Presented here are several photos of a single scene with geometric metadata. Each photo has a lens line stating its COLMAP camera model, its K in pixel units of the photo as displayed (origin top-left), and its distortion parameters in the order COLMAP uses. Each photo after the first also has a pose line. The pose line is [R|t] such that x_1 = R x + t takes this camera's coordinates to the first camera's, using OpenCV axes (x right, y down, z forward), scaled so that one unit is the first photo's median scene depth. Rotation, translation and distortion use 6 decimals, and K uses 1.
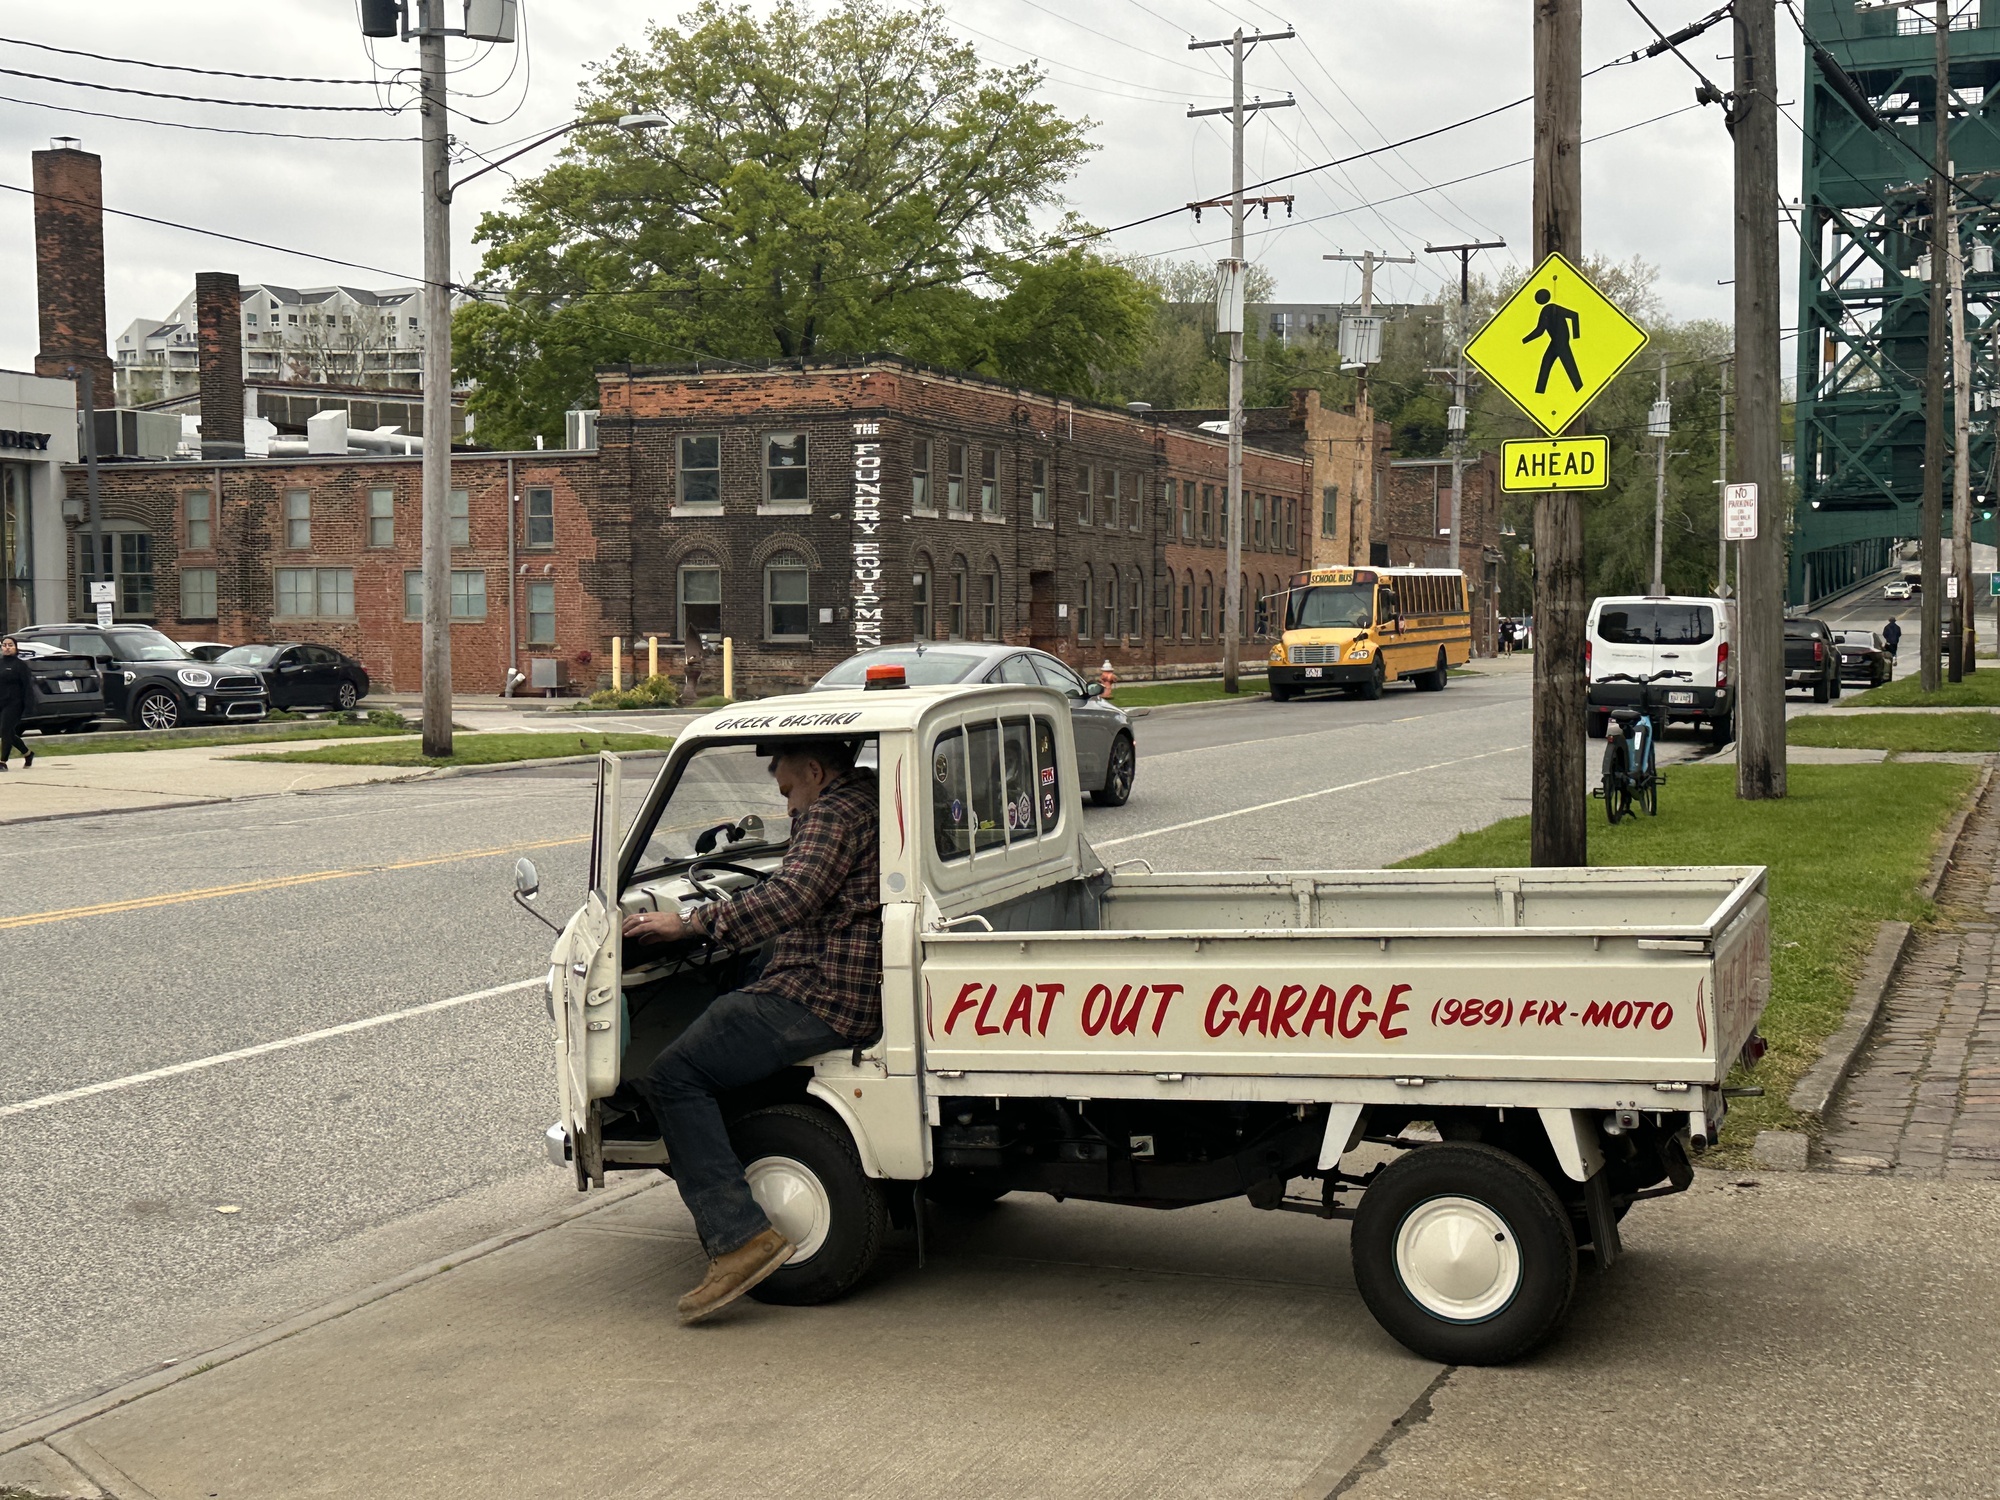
lens RADIAL K [[2552.2, 0, 998.7], [0, 2552.2, 750.2], [0, 0, 1]] dist [0.025787, 0.000000]
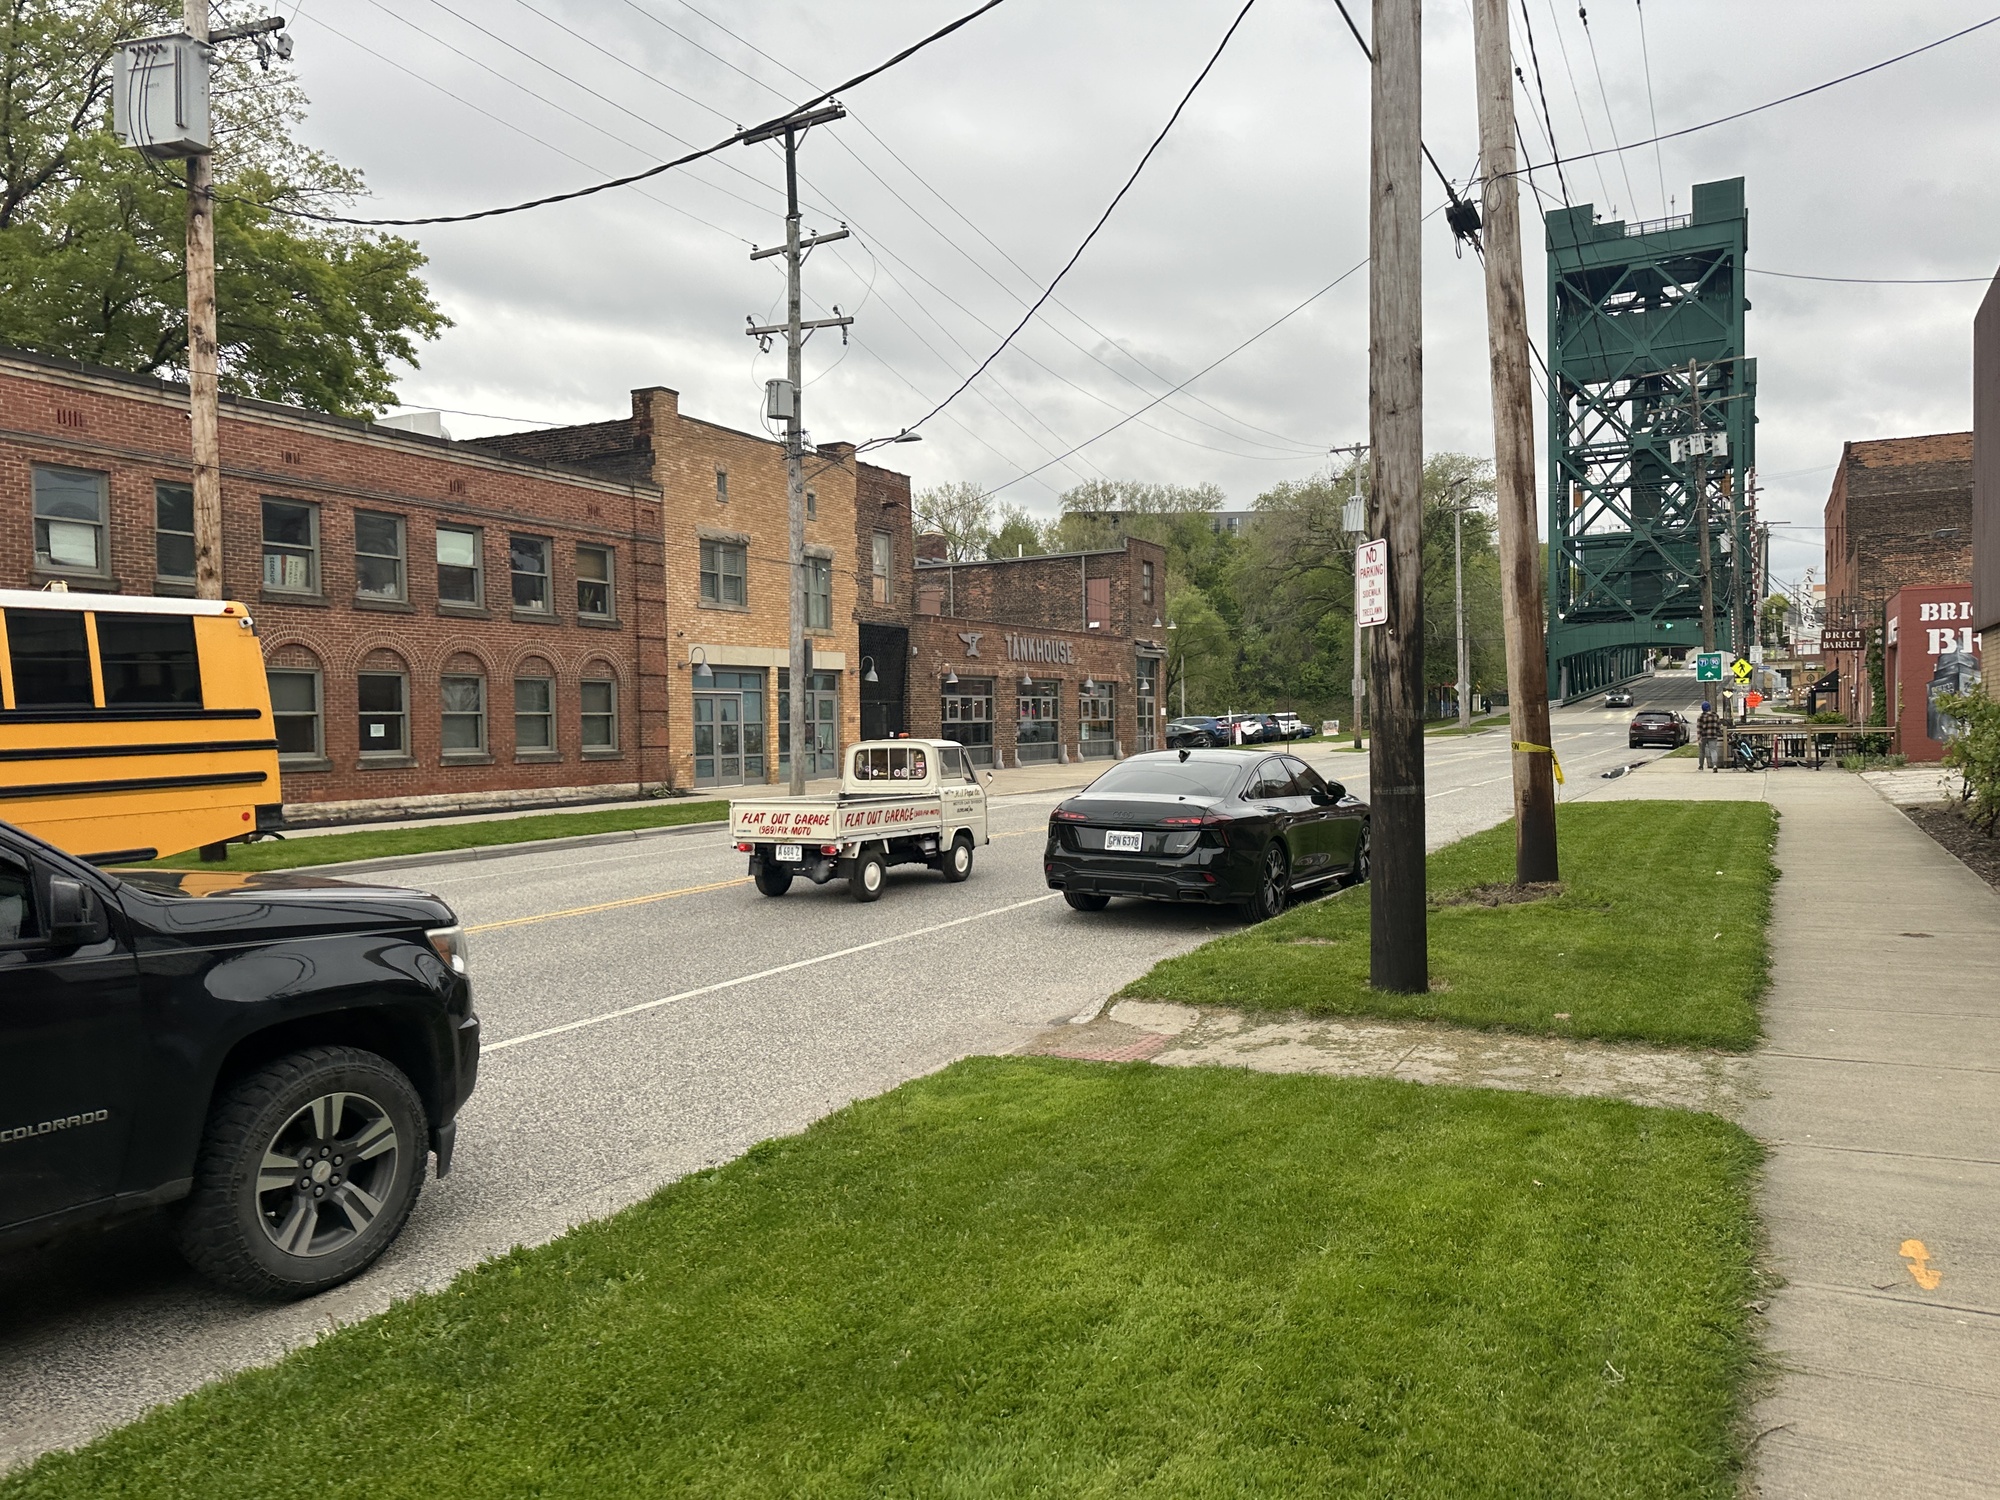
lens RADIAL K [[1402.6, 0, 1002.3], [0, 1402.6, 749.0], [0, 0, 1]] dist [0.002395, 0.002538]
pose [[0.993787, -0.018547, -0.109741, 0.124414], [0.014559, 0.999208, -0.037032, -0.013827], [0.110341, 0.035205, 0.993270, 0.308788]]
